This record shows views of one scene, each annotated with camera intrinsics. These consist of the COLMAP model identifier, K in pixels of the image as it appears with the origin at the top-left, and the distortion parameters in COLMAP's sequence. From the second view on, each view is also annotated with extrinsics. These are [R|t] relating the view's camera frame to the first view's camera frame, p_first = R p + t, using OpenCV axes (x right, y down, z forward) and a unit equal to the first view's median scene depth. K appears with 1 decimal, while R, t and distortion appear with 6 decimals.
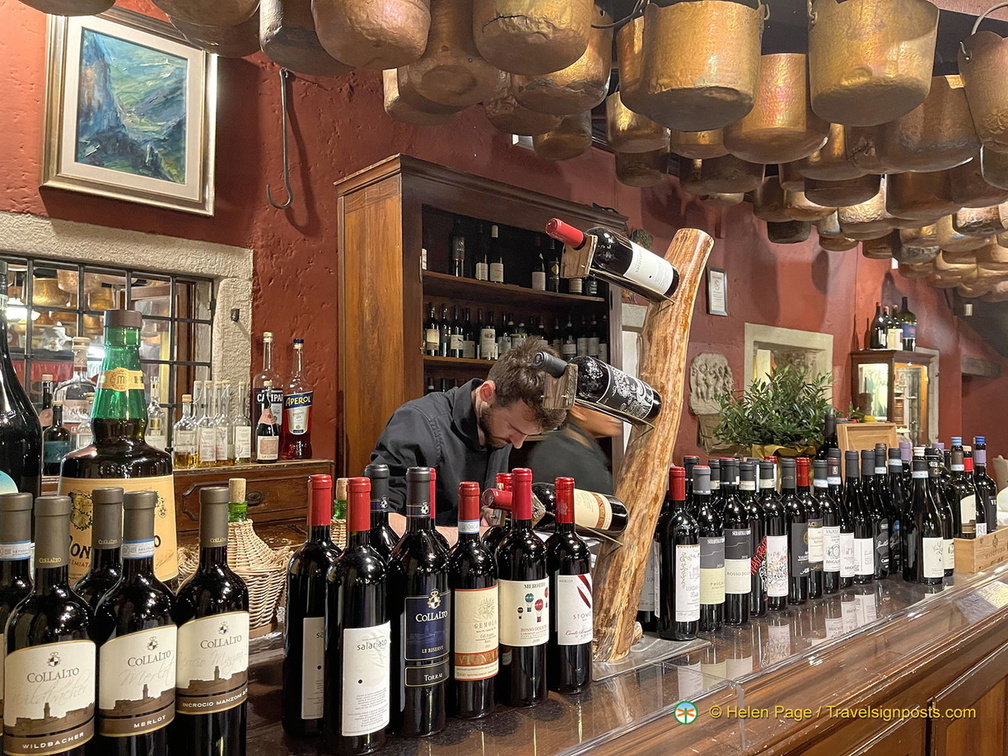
lens RADIAL K [[740.6, 0, 504.0], [0, 740.6, 378.0], [0, 0, 1]] dist [0.039886, -0.000468]
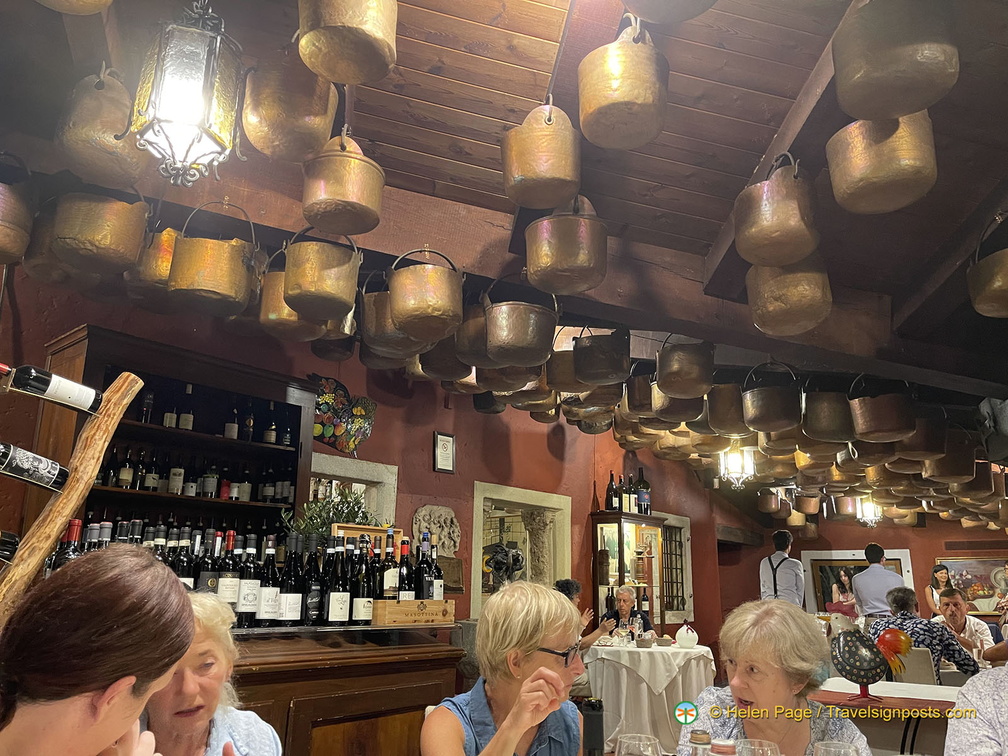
lens RADIAL K [[740.6, 0, 504.0], [0, 740.6, 378.0], [0, 0, 1]] dist [0.039886, -0.000468]
pose [[0.991073, 0.040165, 0.127128, 0.226293], [-0.008448, 0.970544, -0.240777, 0.050894], [-0.133054, 0.237554, 0.962219, -0.170997]]
